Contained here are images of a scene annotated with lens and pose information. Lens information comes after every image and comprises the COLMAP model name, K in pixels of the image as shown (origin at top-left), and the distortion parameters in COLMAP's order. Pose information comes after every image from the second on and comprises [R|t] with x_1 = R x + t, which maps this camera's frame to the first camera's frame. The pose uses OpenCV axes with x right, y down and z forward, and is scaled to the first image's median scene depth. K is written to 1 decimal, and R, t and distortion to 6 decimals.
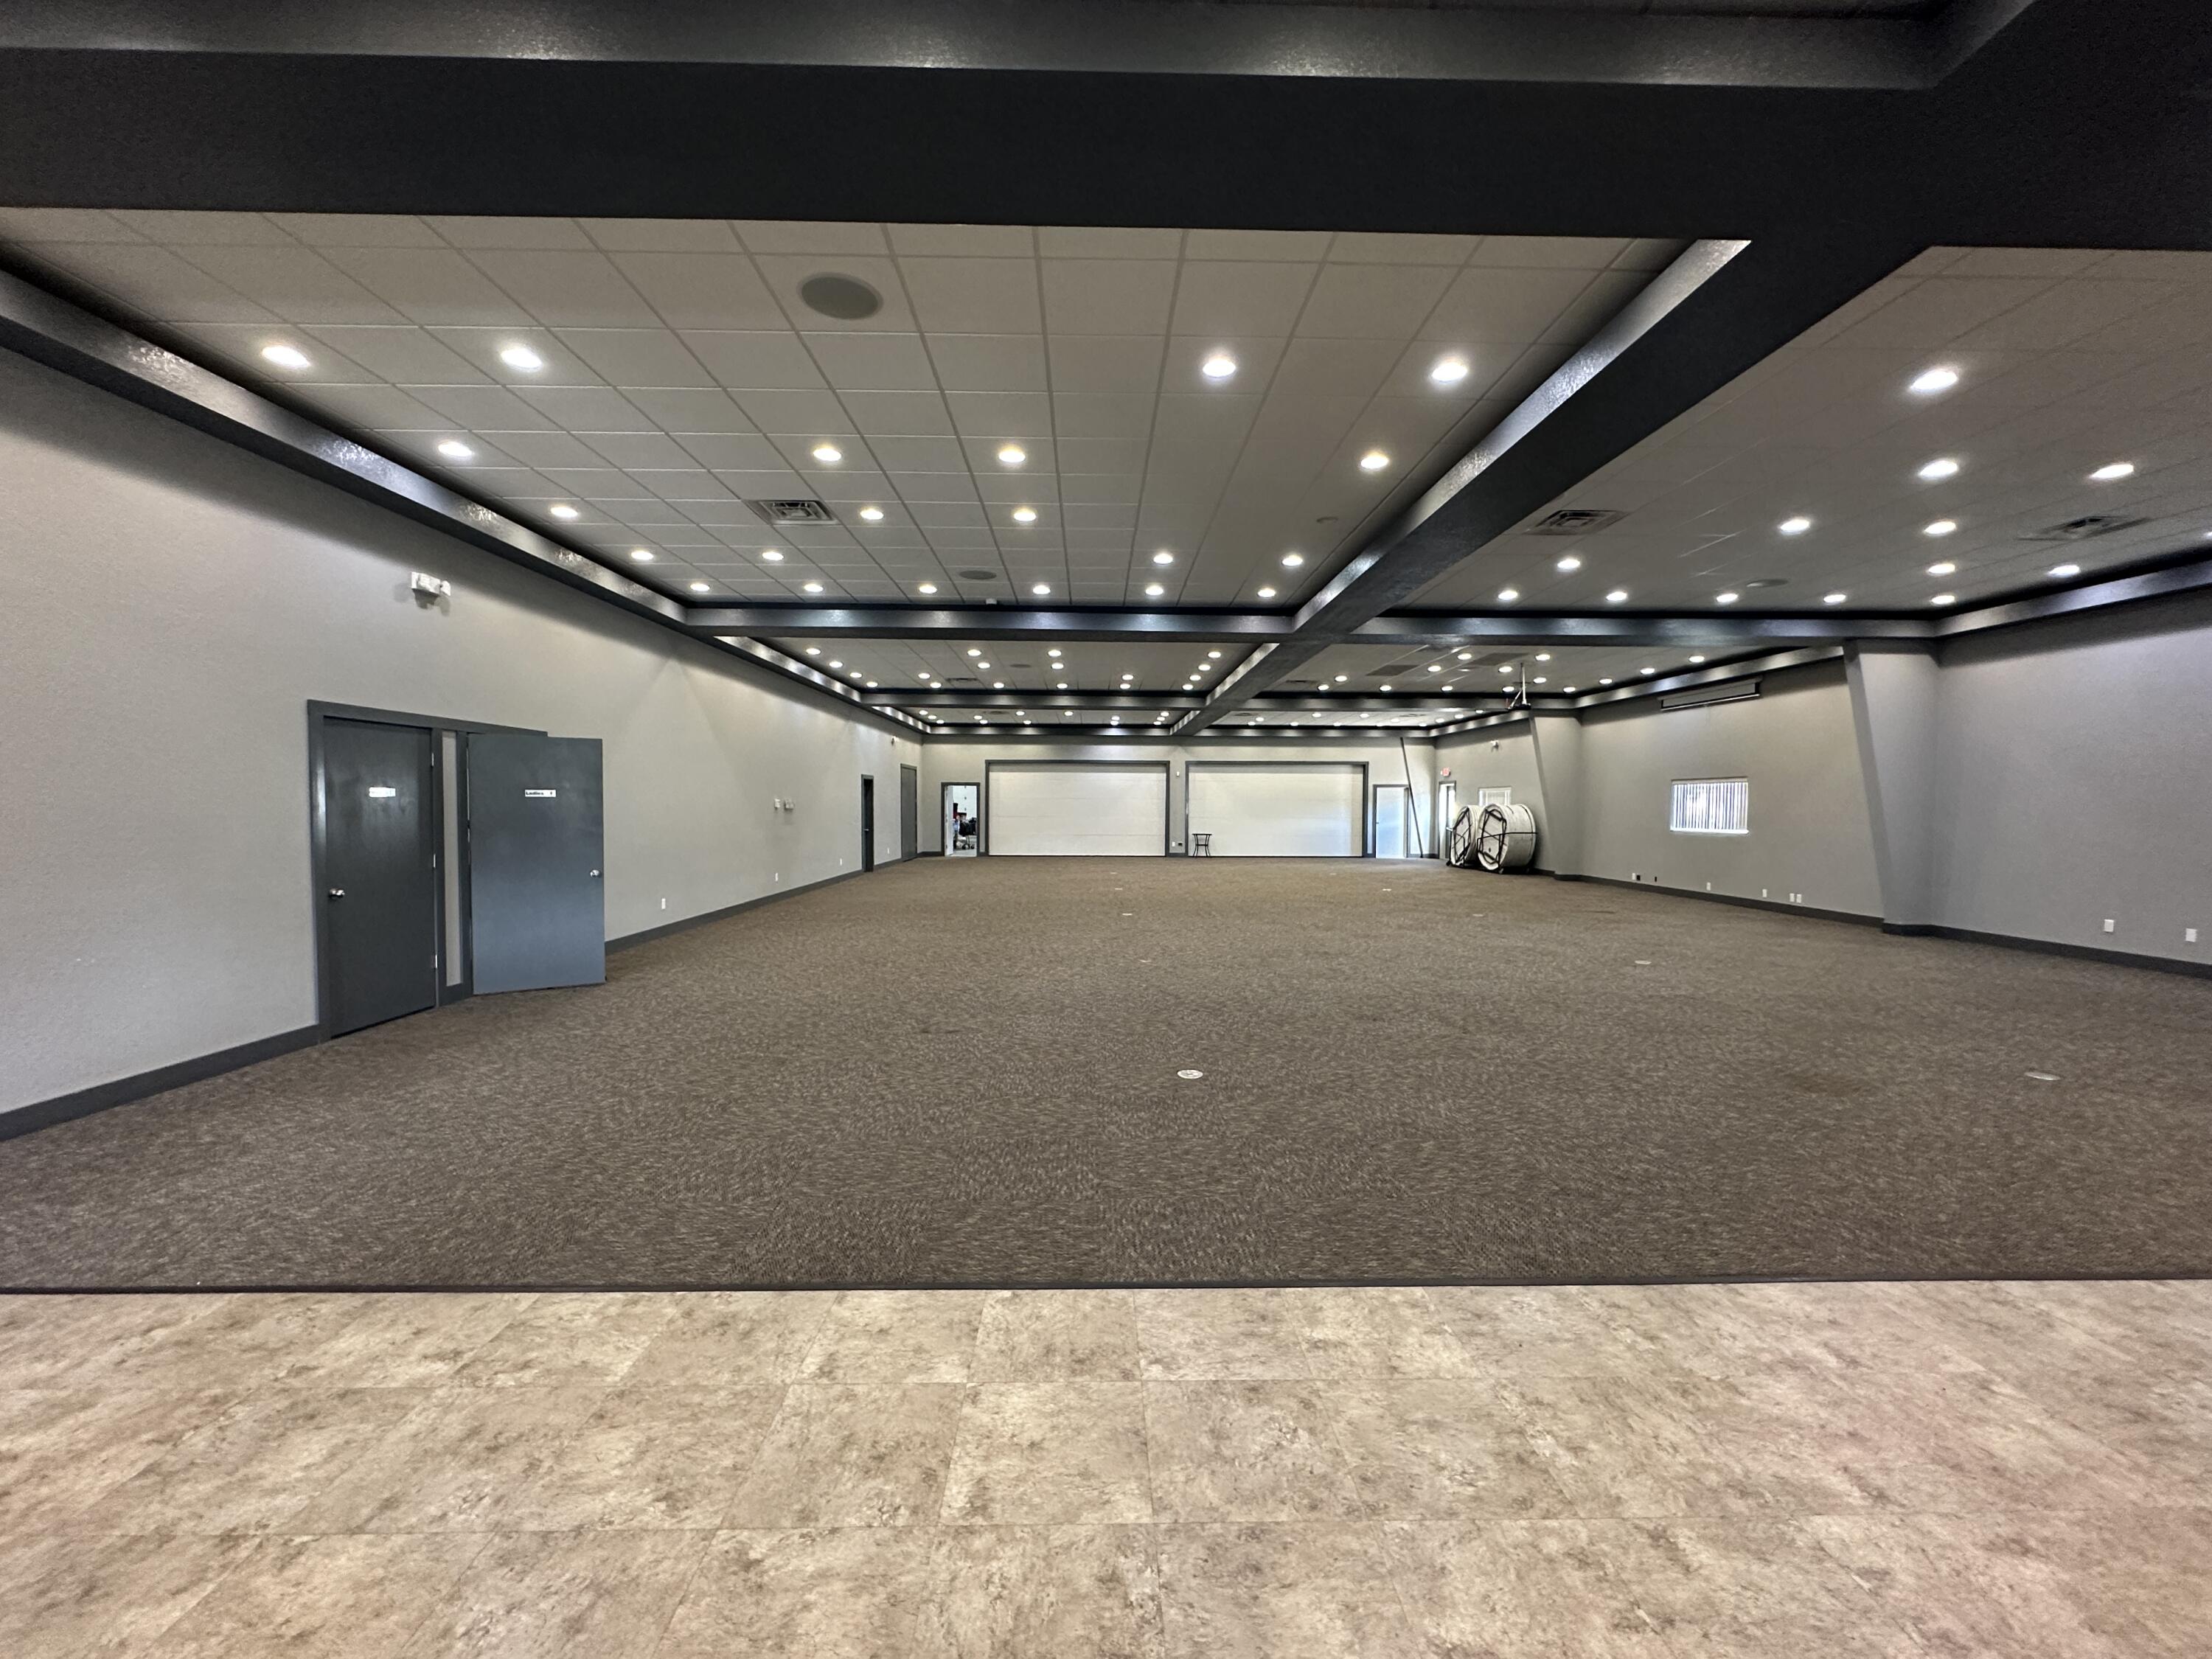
lens RADIAL K [[887.8, 0, 1107.6], [0, 887.8, 827.4], [0, 0, 1]] dist [-0.004937, 0.001408]
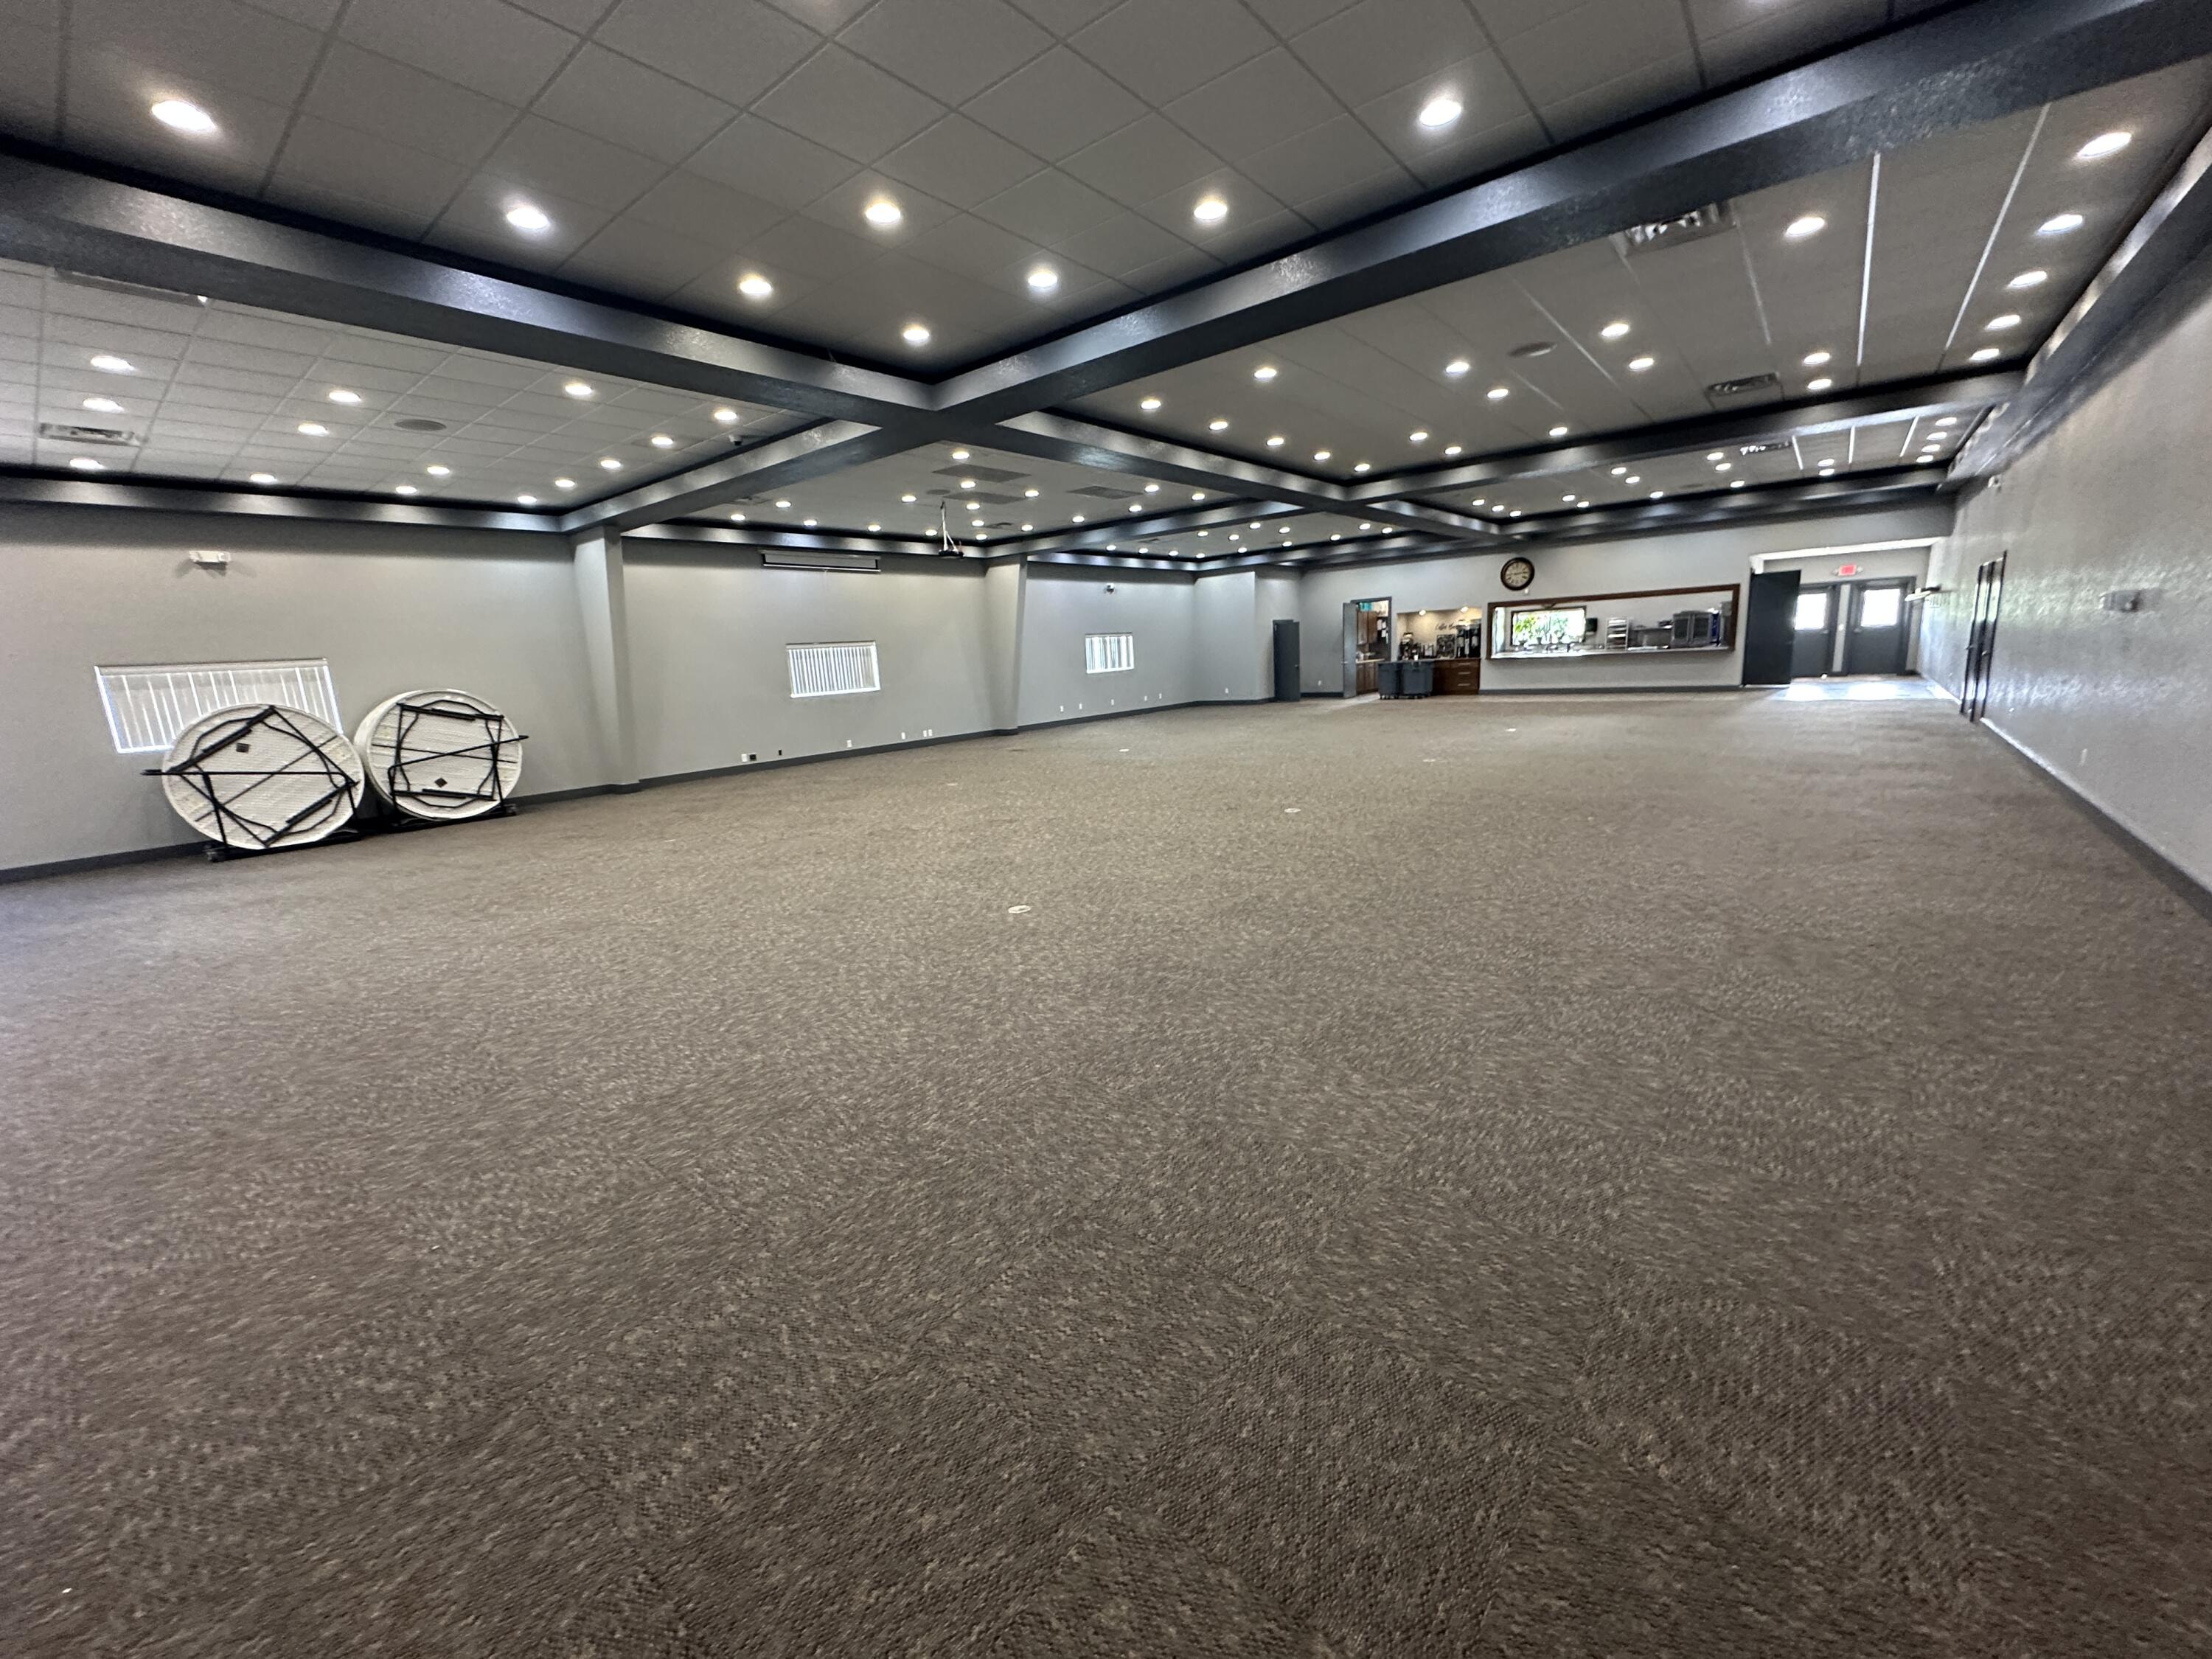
lens RADIAL K [[887.8, 0, 1106.0], [0, 887.8, 828.6], [0, 0, 1]] dist [-0.004937, 0.001408]
pose [[-0.755387, -0.081348, 0.650210, -0.372611], [0.075858, 0.974737, 0.210078, -0.049791], [-0.650873, 0.208014, -0.730133, 2.226130]]
